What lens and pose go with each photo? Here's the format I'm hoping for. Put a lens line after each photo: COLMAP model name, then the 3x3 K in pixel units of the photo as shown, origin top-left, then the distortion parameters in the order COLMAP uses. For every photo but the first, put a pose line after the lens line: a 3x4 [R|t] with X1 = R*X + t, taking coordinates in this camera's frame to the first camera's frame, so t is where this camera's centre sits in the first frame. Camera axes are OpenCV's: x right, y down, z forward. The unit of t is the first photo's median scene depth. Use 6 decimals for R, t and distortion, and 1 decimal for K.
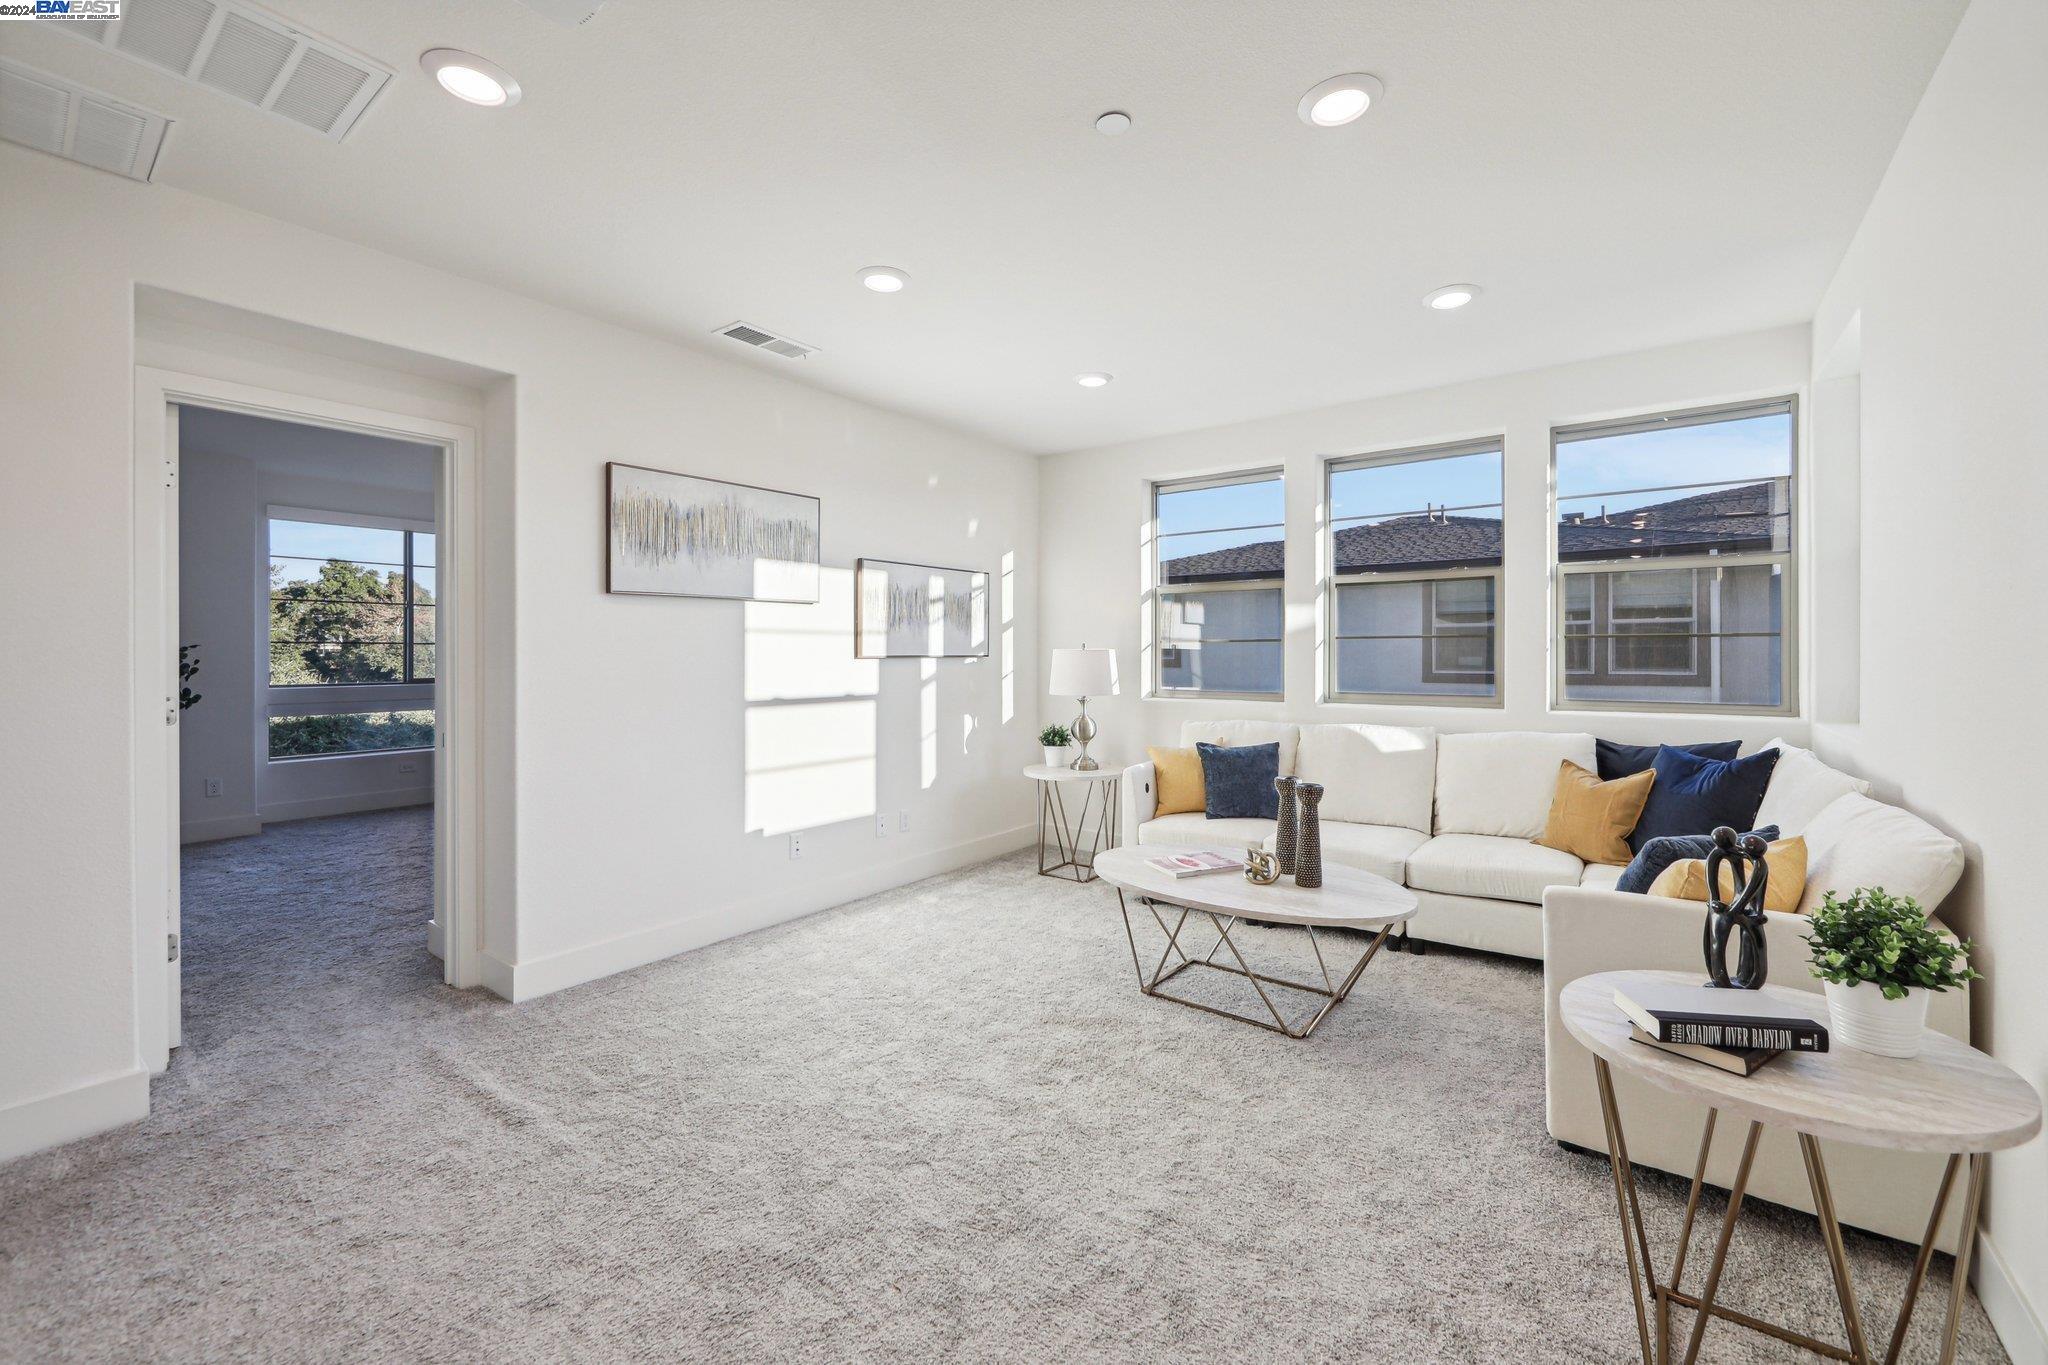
lens RADIAL K [[826.0, 0, 1017.3], [0, 826.0, 664.2], [0, 0, 1]] dist [-0.003065, 0.000391]
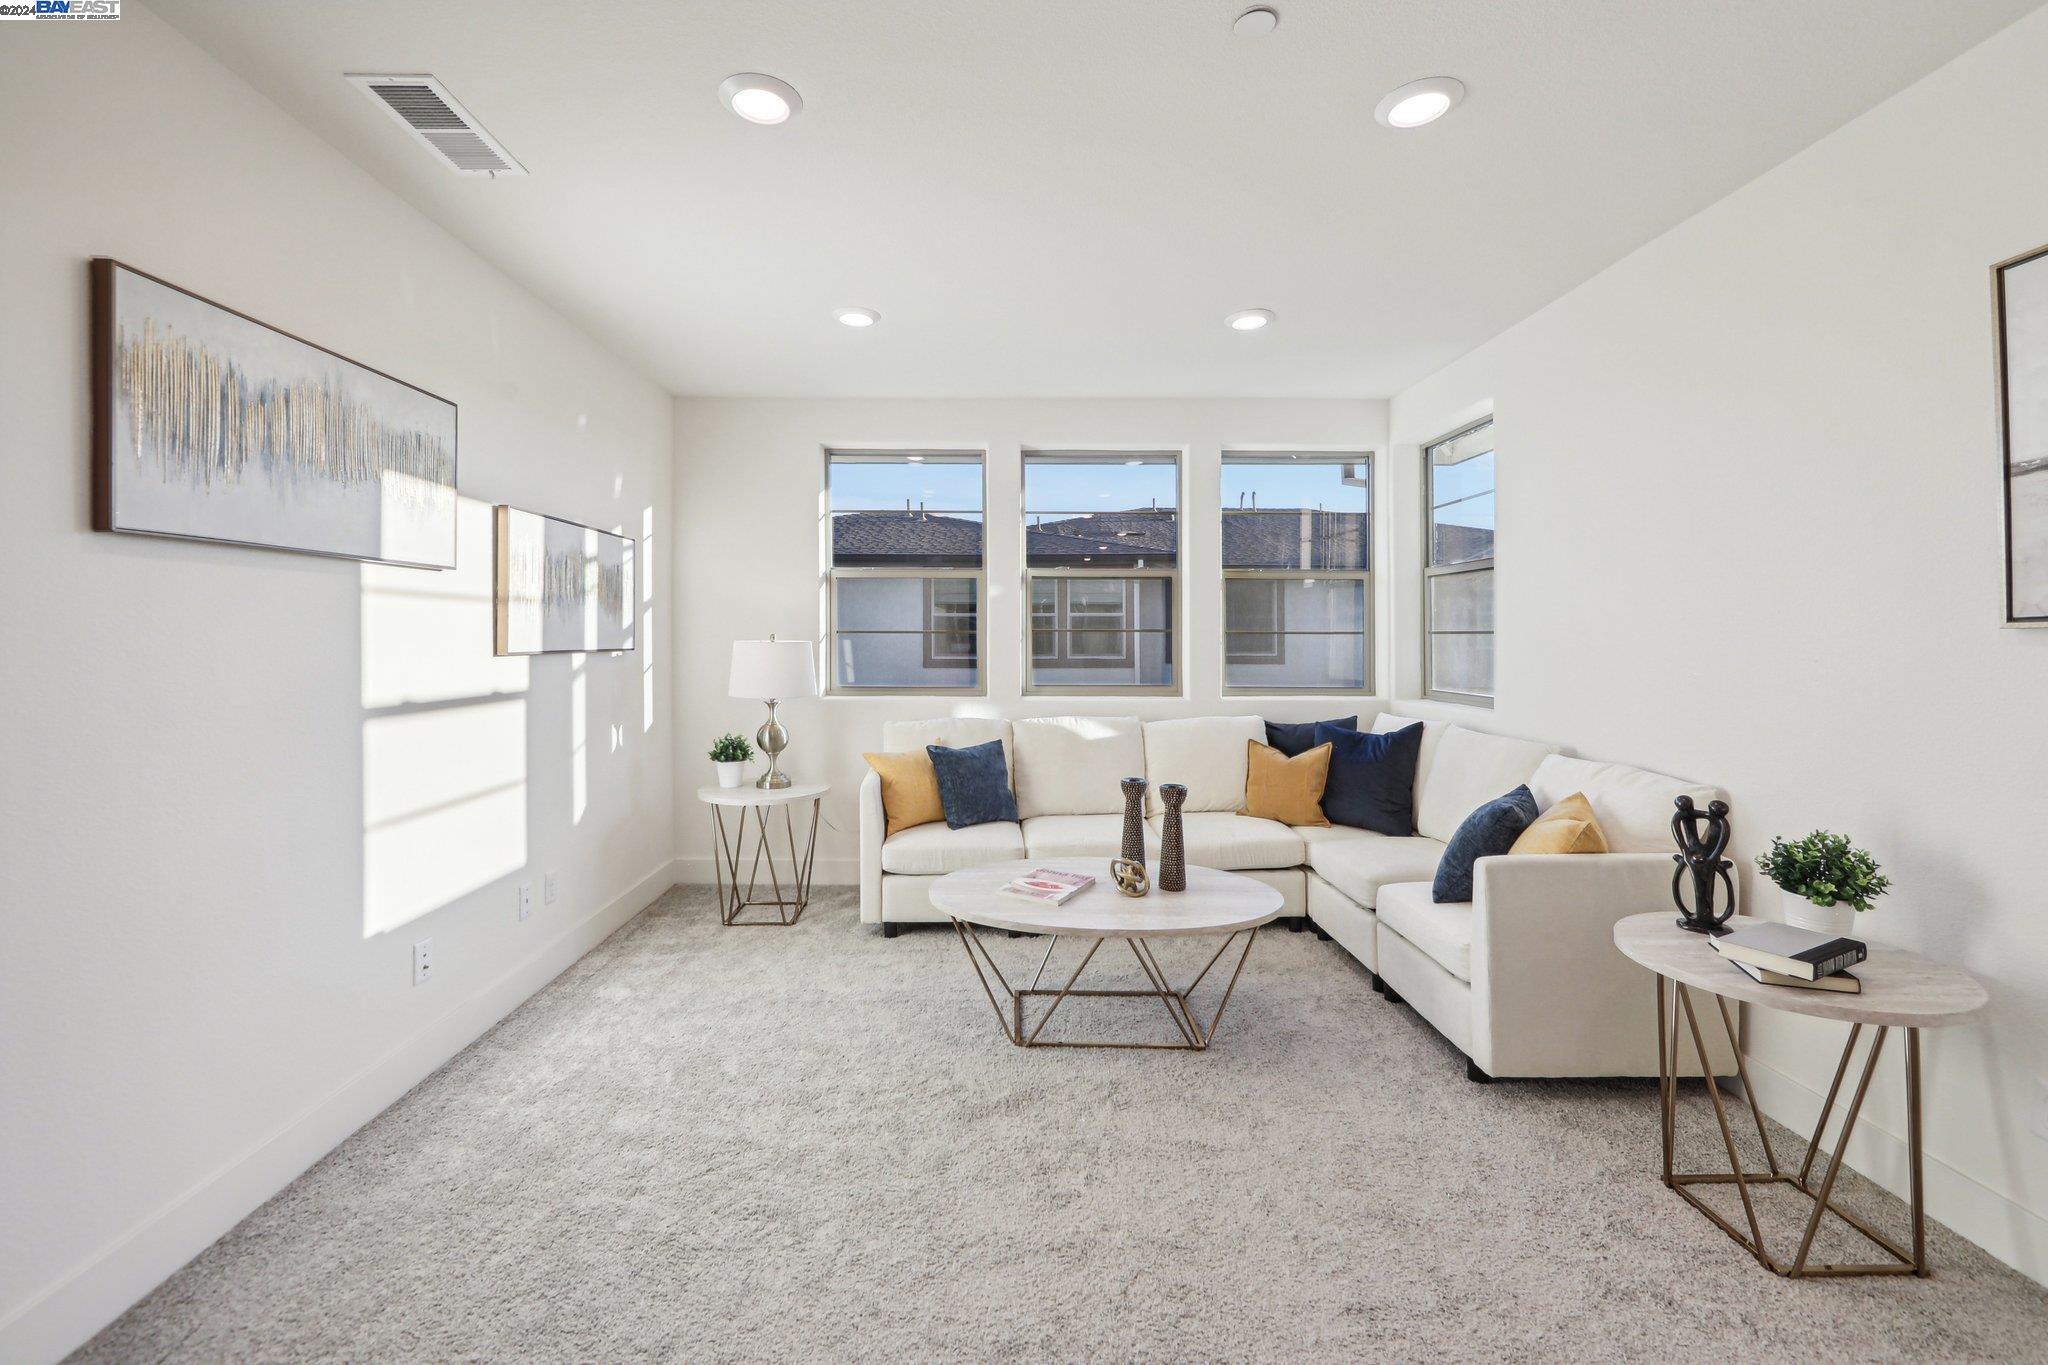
lens RADIAL K [[845.7, 0, 1019.3], [0, 845.7, 648.1], [0, 0, 1]] dist [-0.006650, 0.000263]
pose [[0.799359, -0.003169, 0.600845, -0.288283], [0.004100, 0.999992, -0.000182, -0.012305], [-0.600839, 0.002609, 0.799365, 0.228196]]
